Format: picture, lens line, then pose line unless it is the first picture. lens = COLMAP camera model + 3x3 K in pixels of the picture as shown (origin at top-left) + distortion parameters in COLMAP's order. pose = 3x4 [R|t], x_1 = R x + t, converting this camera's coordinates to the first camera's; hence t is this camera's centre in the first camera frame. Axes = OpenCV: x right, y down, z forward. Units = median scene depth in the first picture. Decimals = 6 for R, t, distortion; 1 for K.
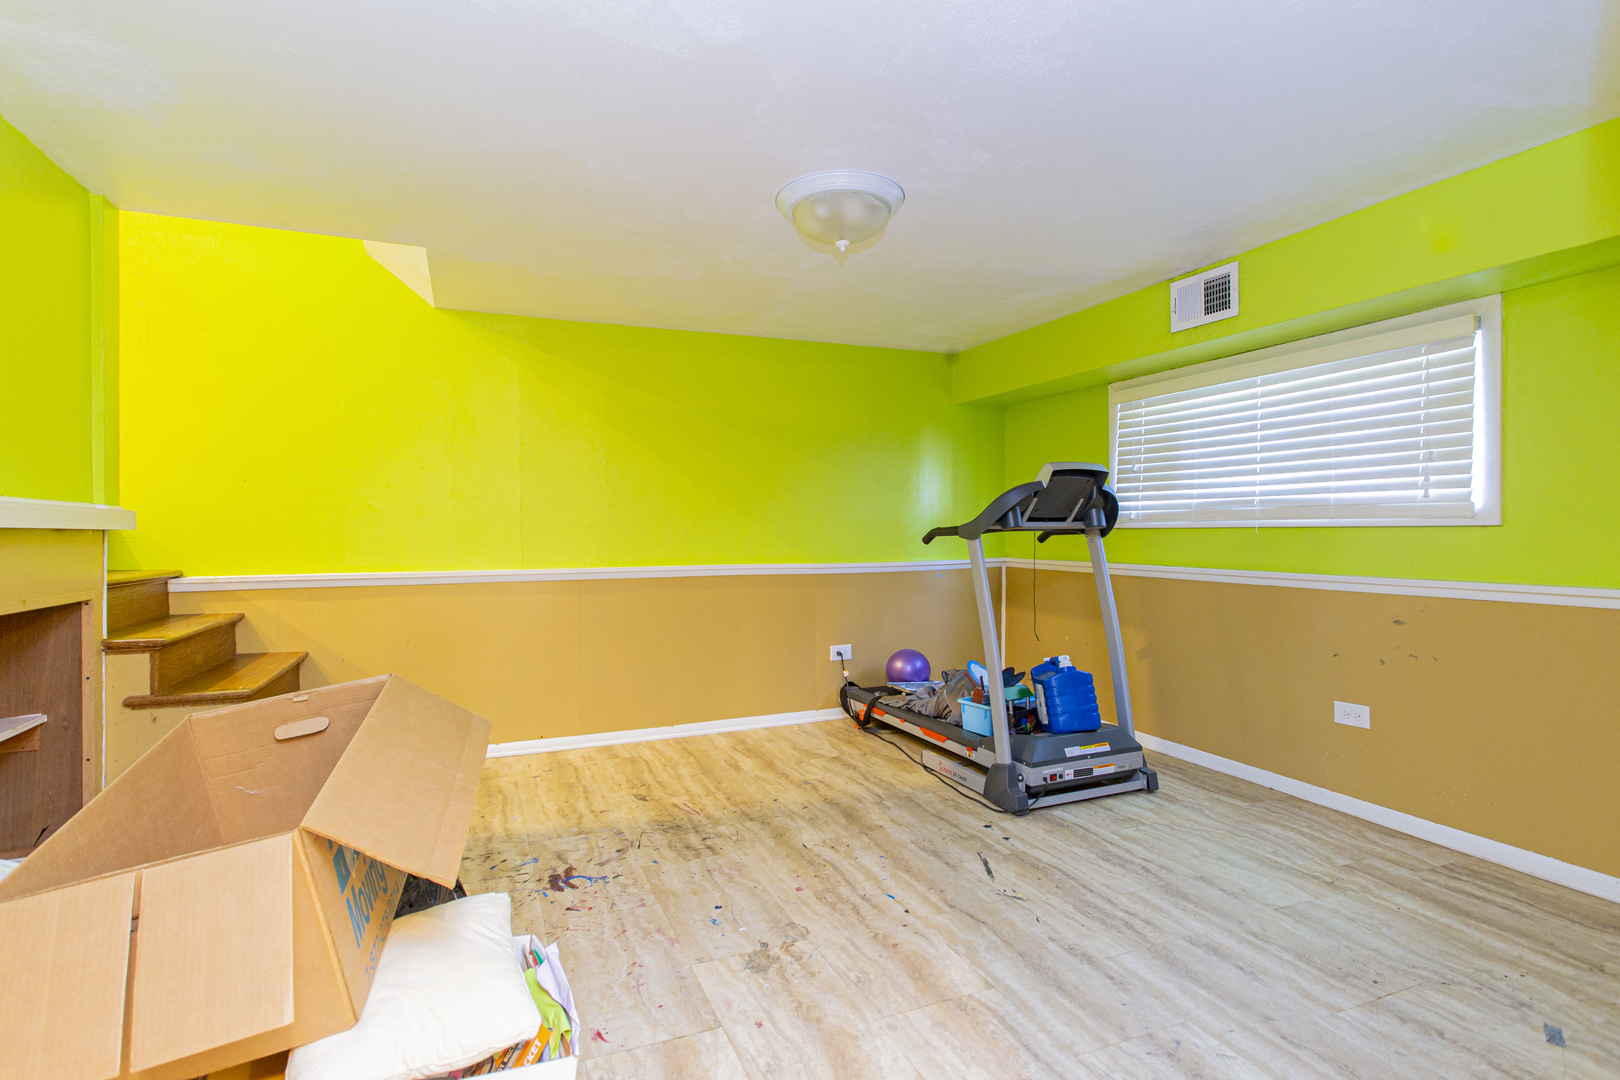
lens RADIAL K [[791.5, 0, 829.0], [0, 791.5, 527.6], [0, 0, 1]] dist [-0.002257, 0.000145]
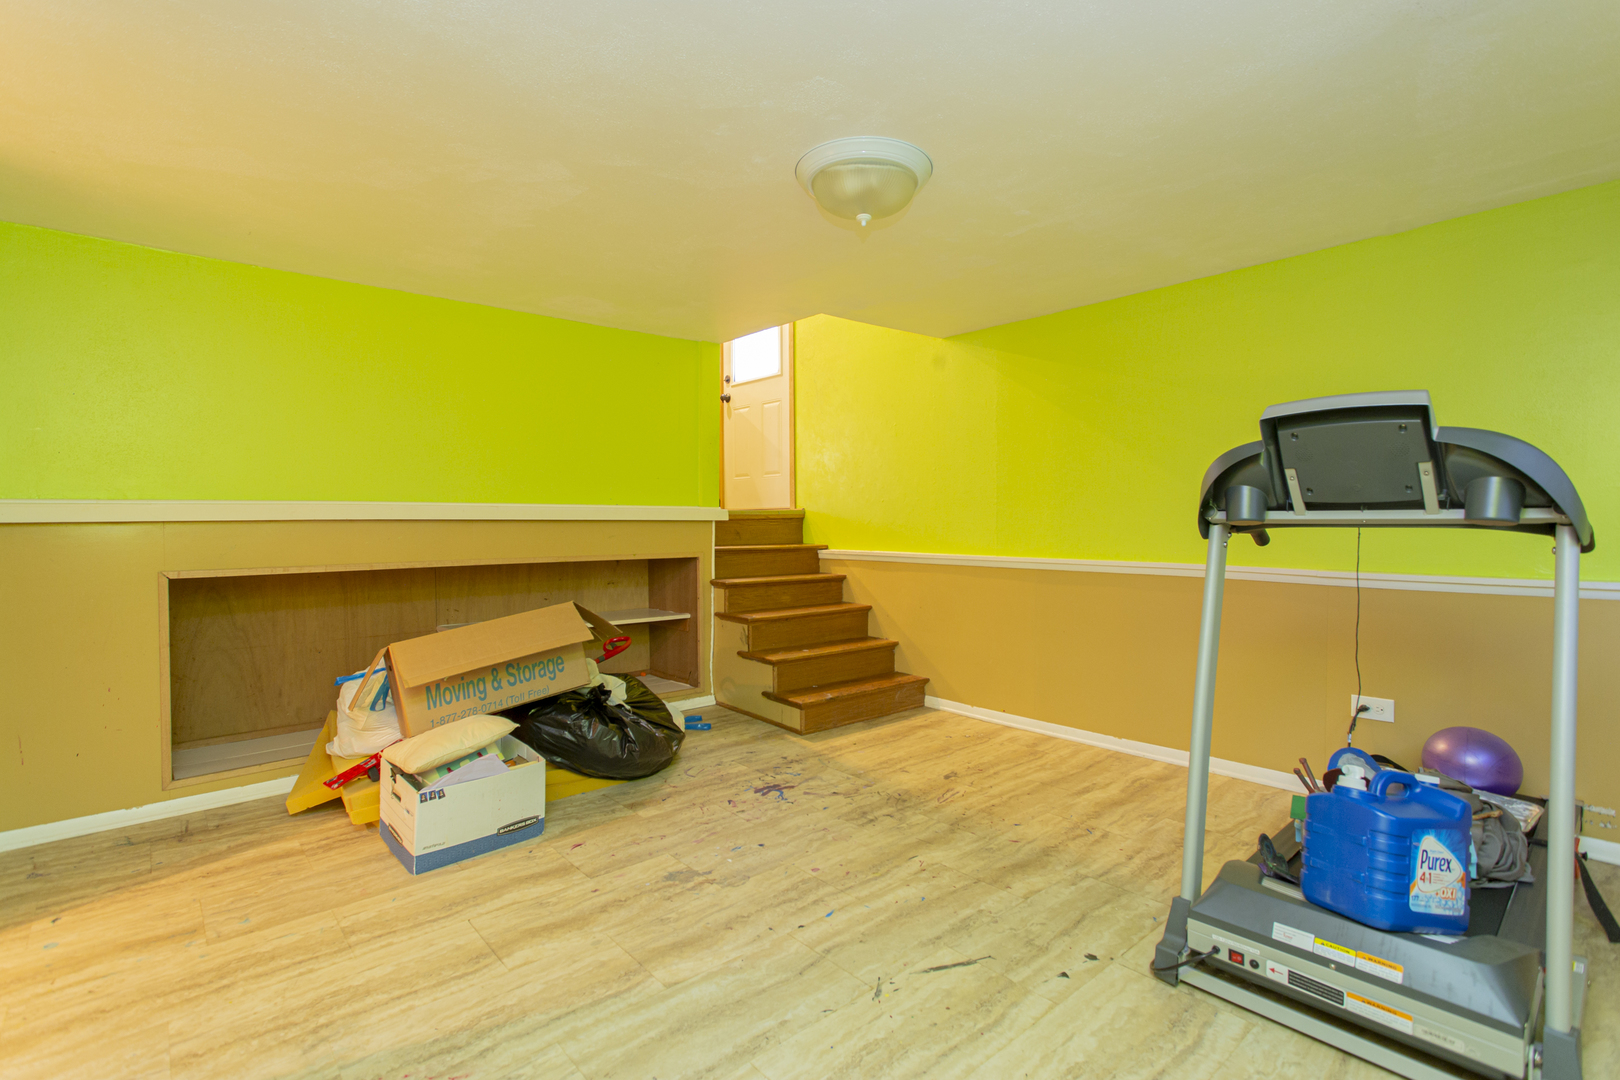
lens RADIAL K [[791.5, 0, 829.0], [0, 791.5, 527.6], [0, 0, 1]] dist [-0.002257, 0.000145]
pose [[0.307651, 0.013930, -0.951397, 0.771786], [0.003530, 0.999869, 0.015781, -0.005841], [0.951493, -0.008213, 0.307562, 0.572315]]
